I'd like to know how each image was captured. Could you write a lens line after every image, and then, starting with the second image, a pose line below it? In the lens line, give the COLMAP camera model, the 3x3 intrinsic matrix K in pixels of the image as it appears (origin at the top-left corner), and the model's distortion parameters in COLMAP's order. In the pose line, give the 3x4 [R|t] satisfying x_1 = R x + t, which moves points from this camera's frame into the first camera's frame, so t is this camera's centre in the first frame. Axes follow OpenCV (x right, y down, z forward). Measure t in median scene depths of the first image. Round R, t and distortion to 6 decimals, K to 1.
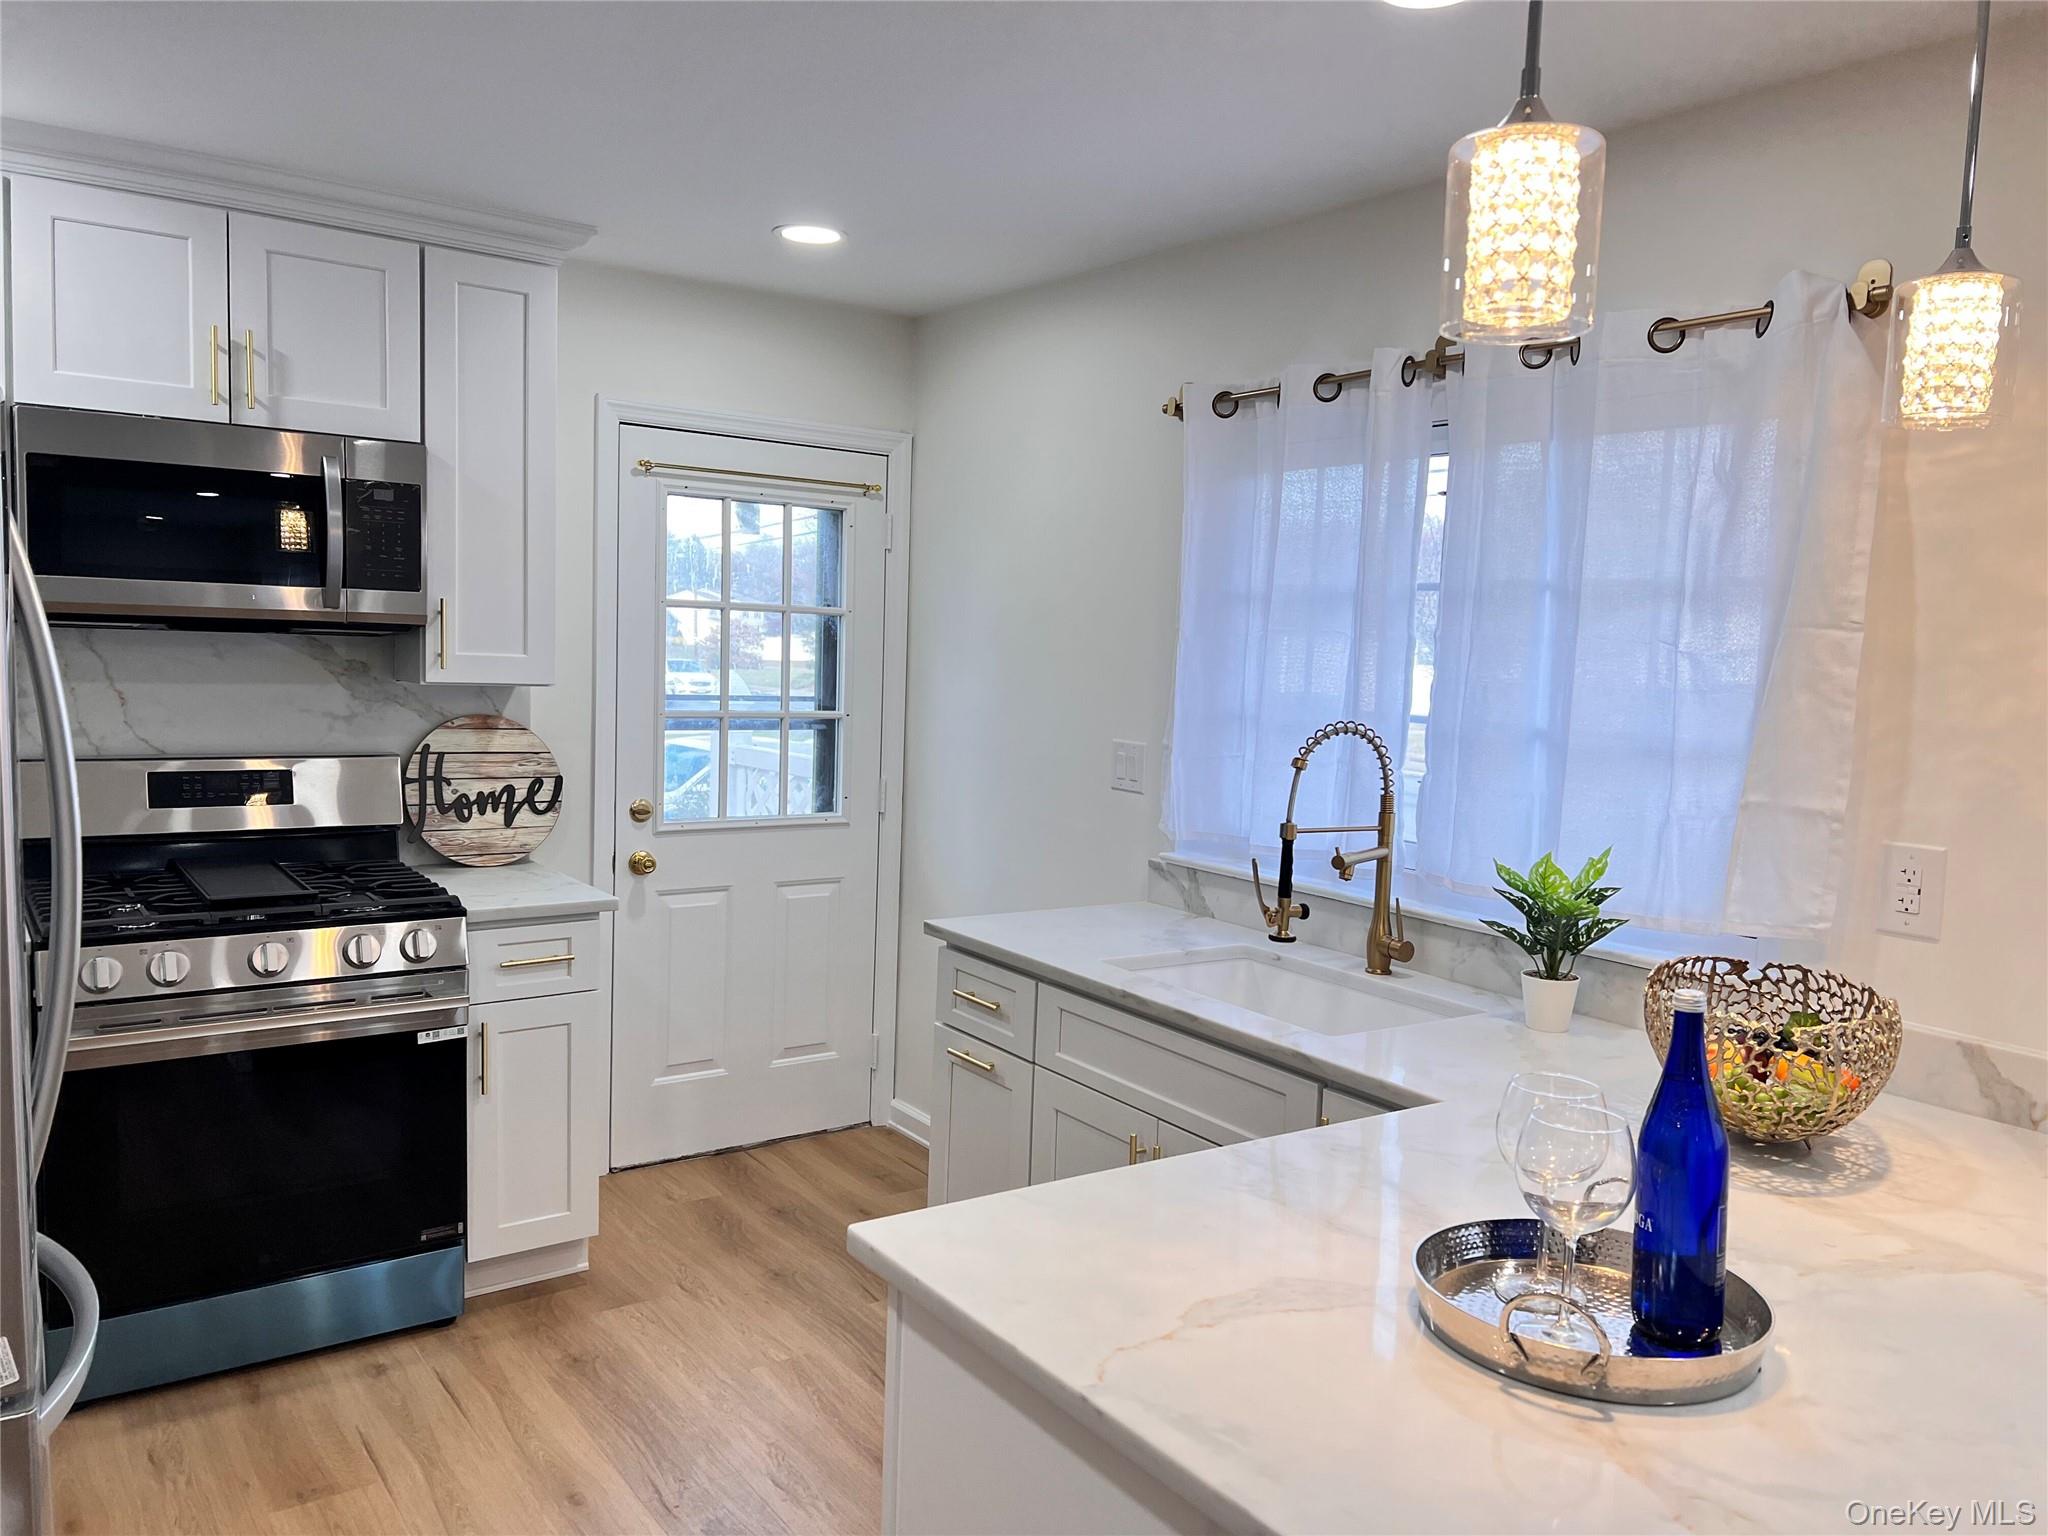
lens RADIAL K [[1543.1, 0, 1025.7], [0, 1543.1, 788.3], [0, 0, 1]] dist [0.055436, -0.058641]
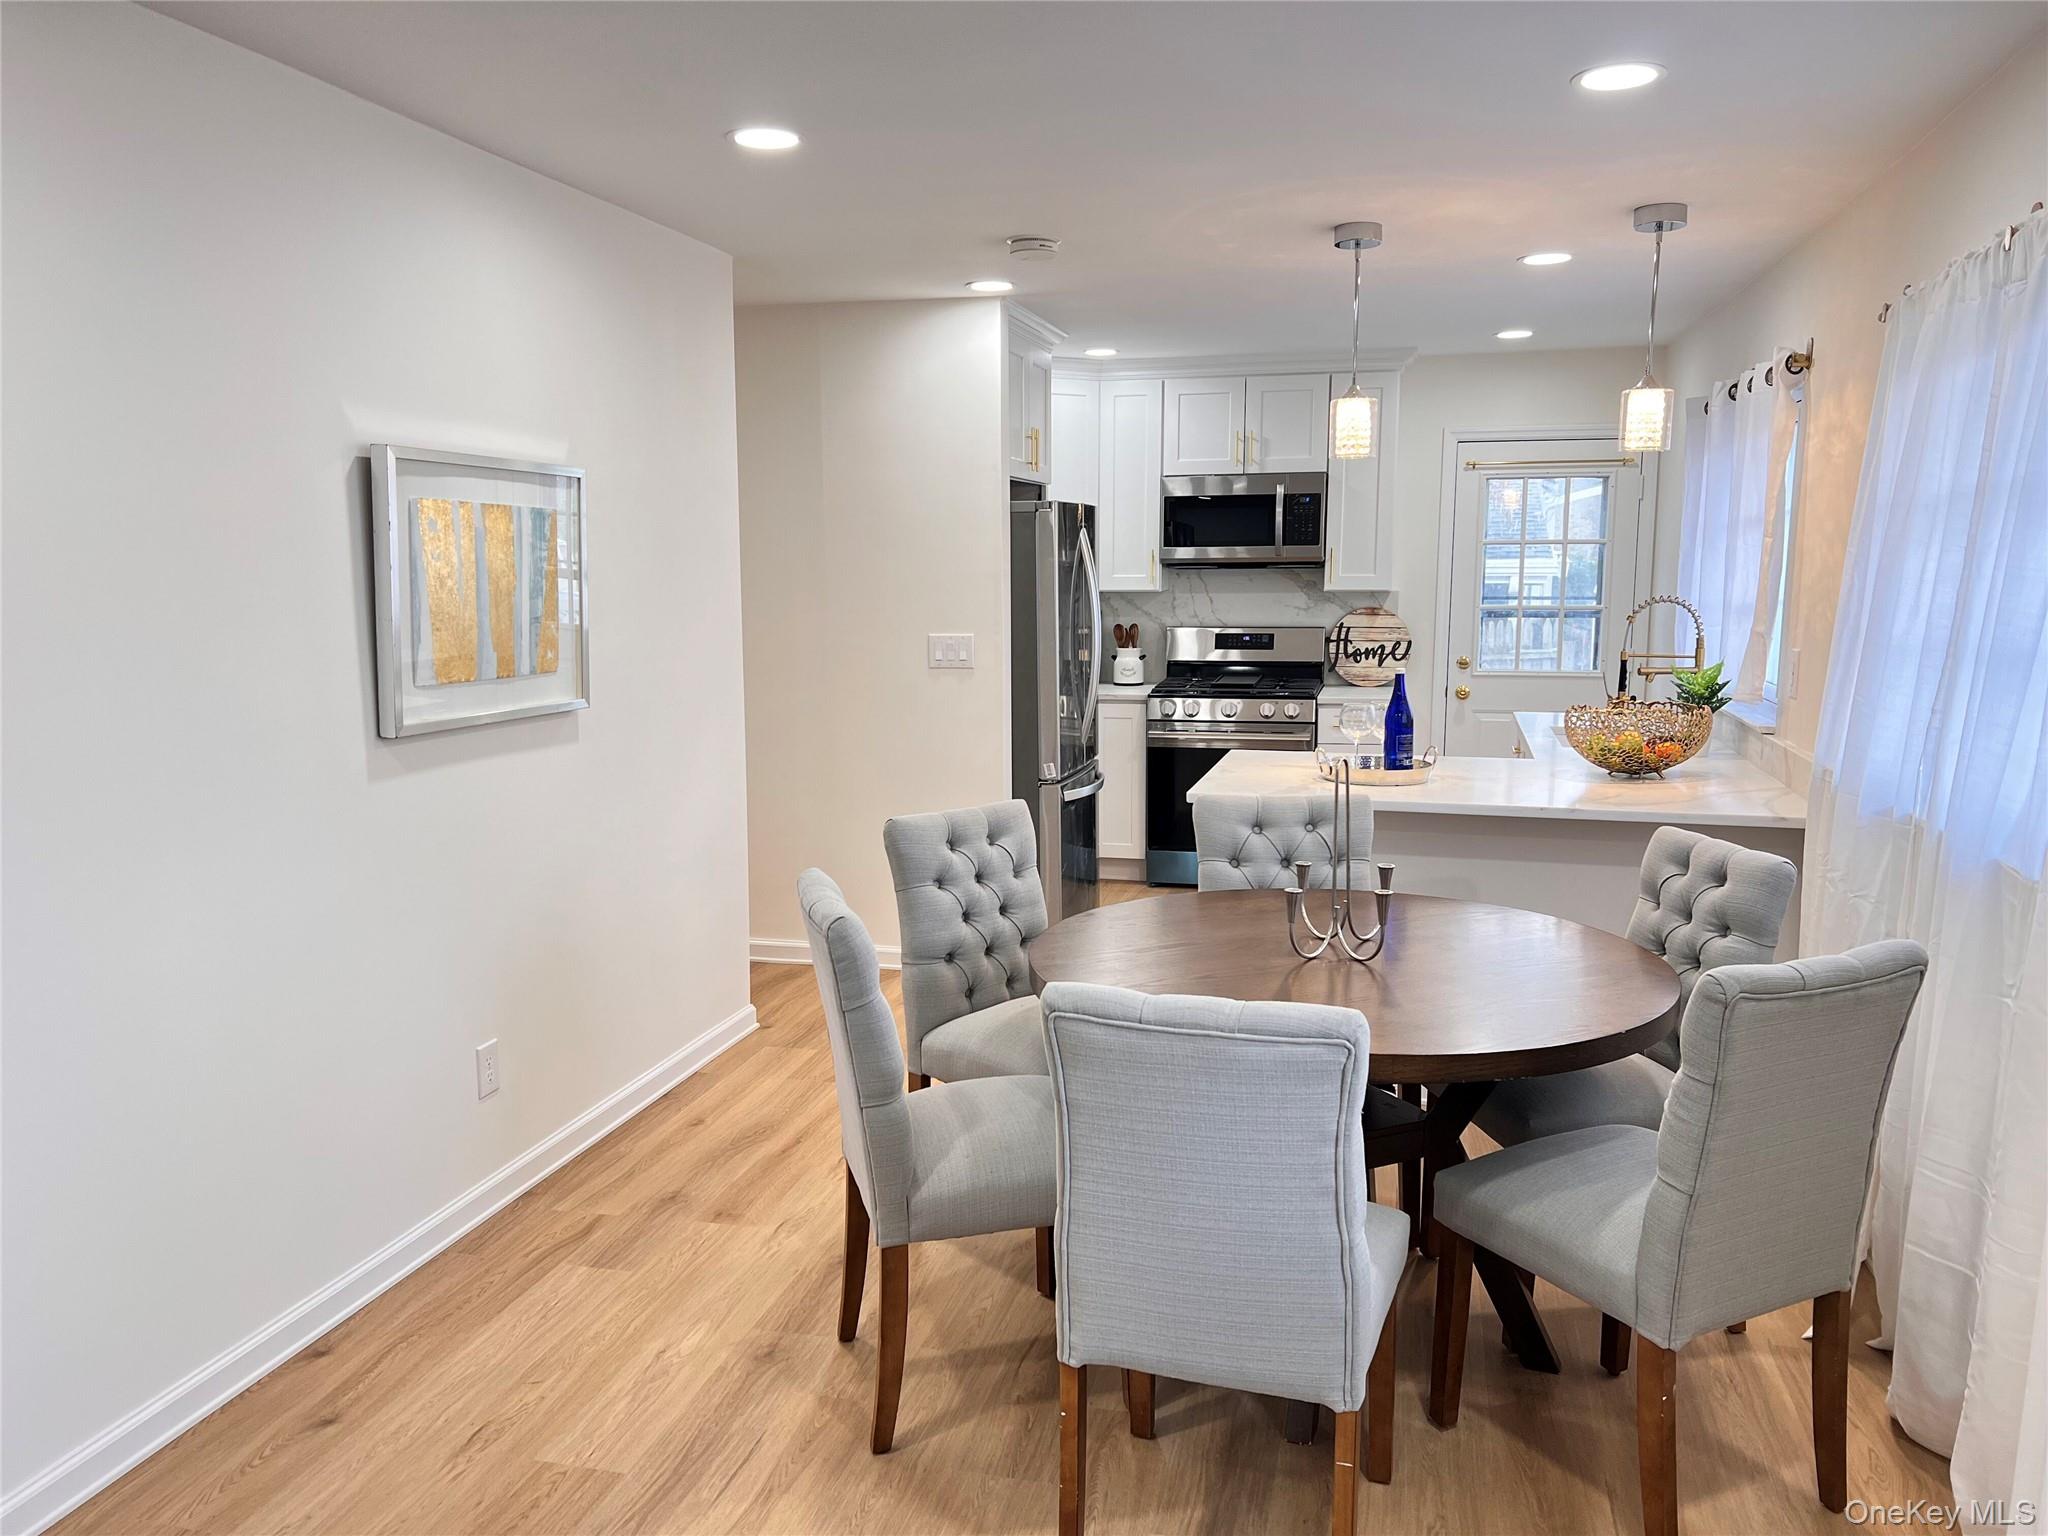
lens RADIAL K [[1543.1, 0, 1029.5], [0, 1543.1, 809.1], [0, 0, 1]] dist [0.055436, -0.058641]
pose [[0.639627, 0.087154, -0.763729, 0.899382], [-0.046632, 0.996121, 0.074619, 0.081148], [0.767270, -0.012114, 0.641210, -0.576301]]
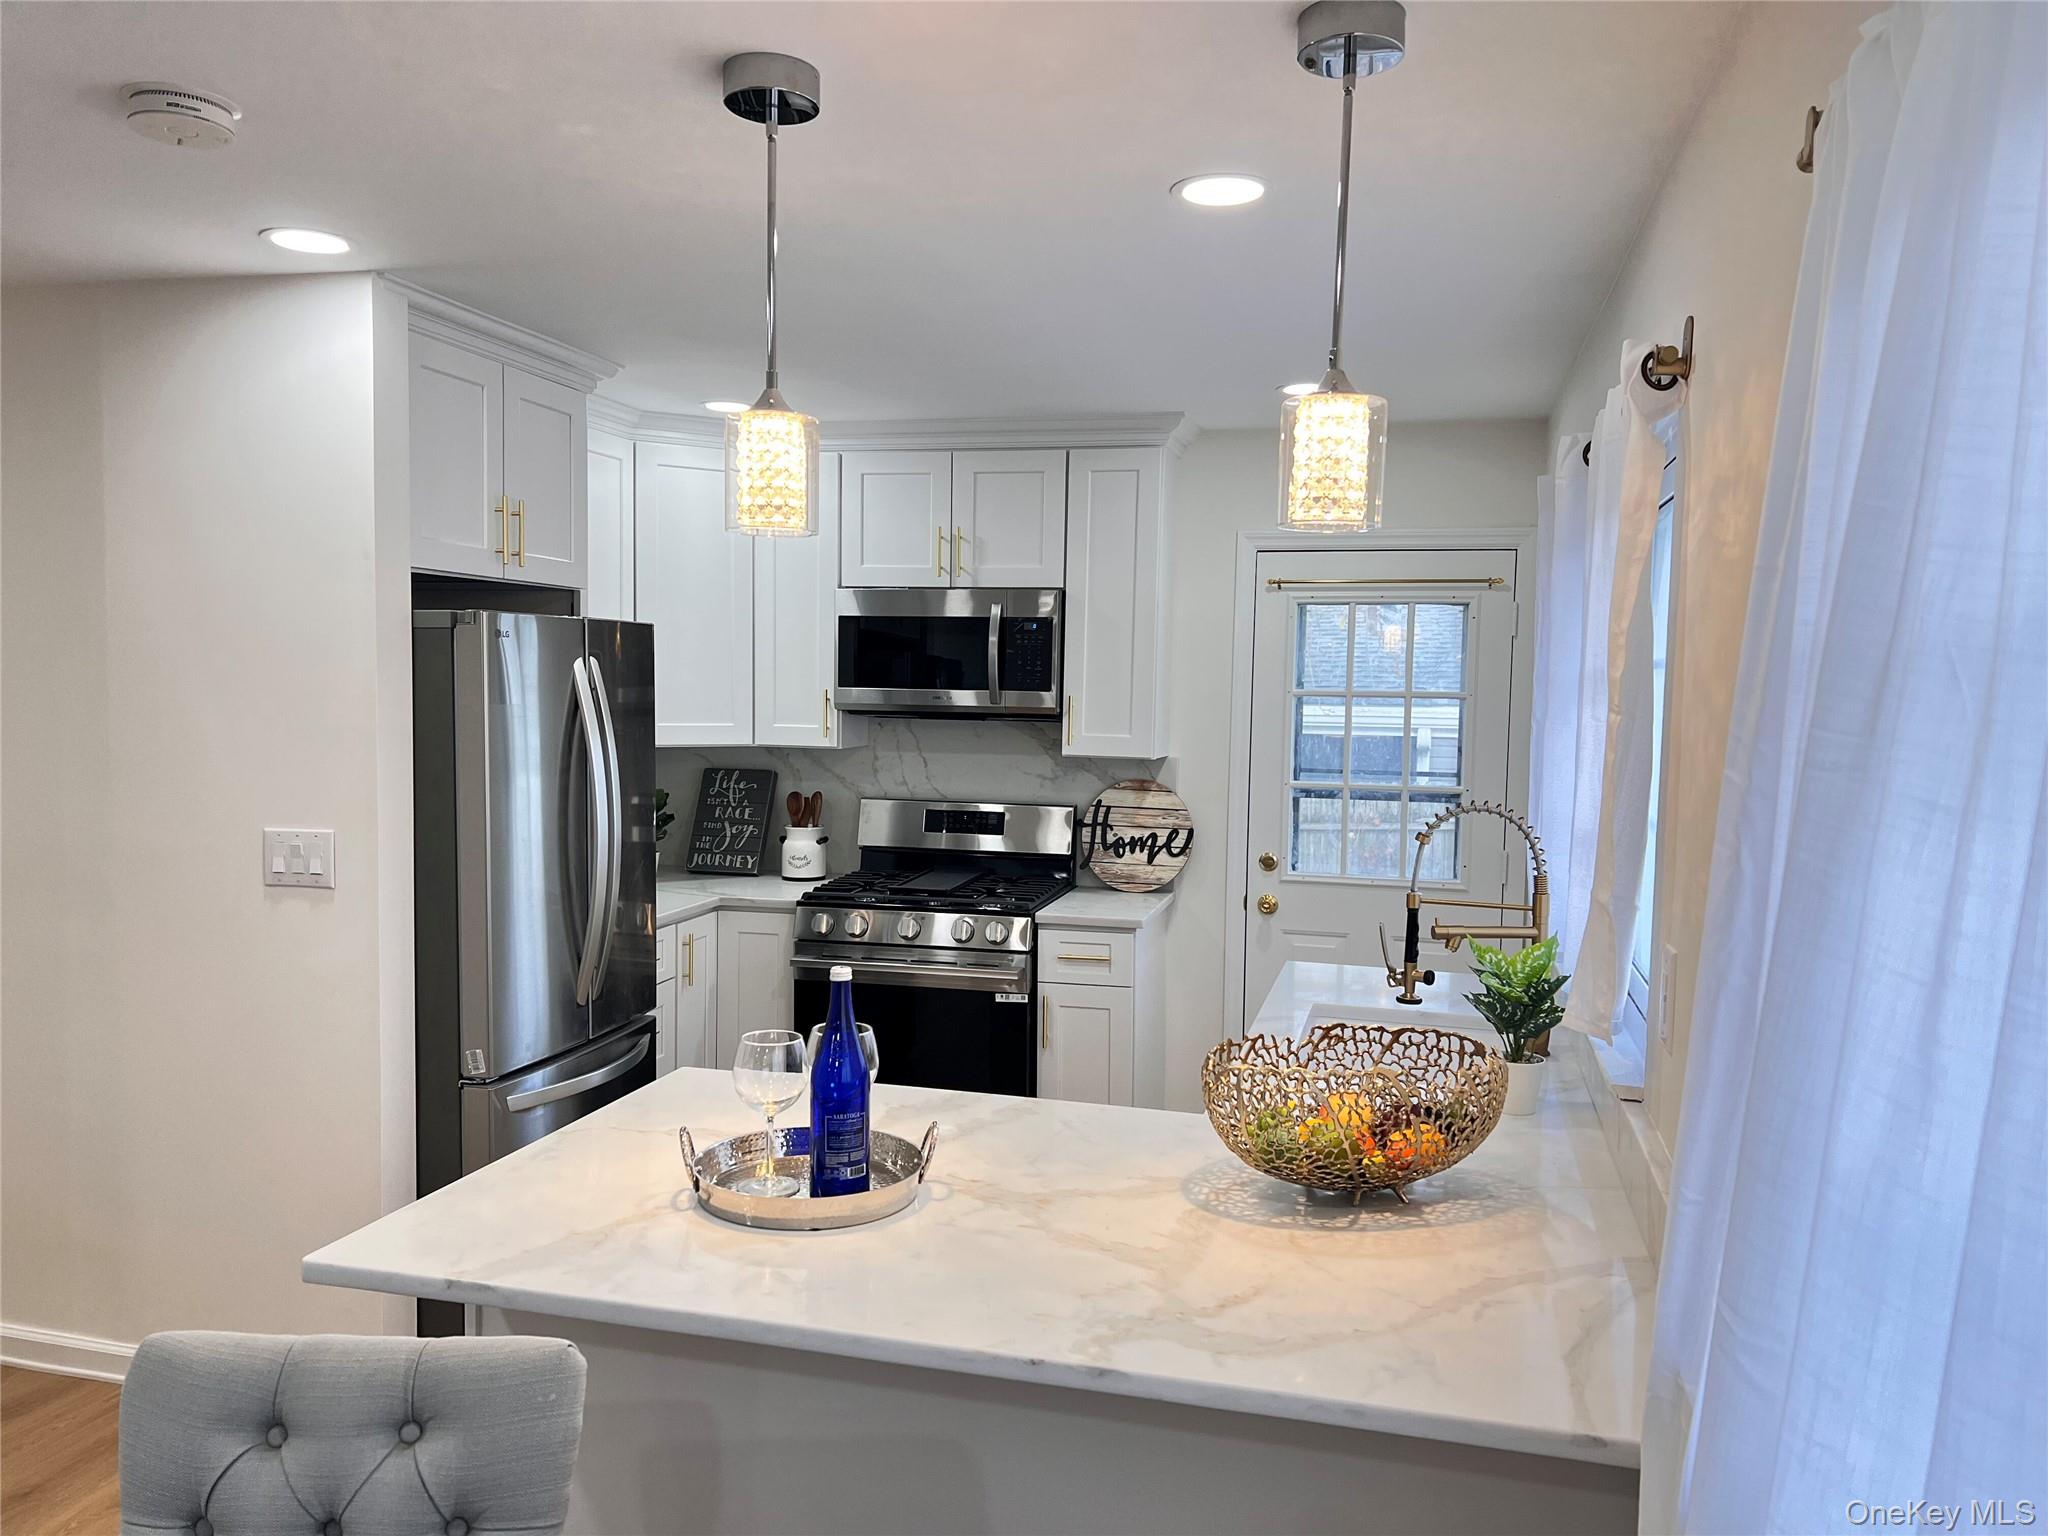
lens RADIAL K [[1543.1, 0, 1028.3], [0, 1543.1, 798.6], [0, 0, 1]] dist [0.055436, -0.058641]
pose [[0.636390, 0.035004, -0.770573, 0.645115], [-0.068977, 0.997550, -0.011651, -0.008949], [0.768277, 0.060567, 0.637245, 0.080191]]
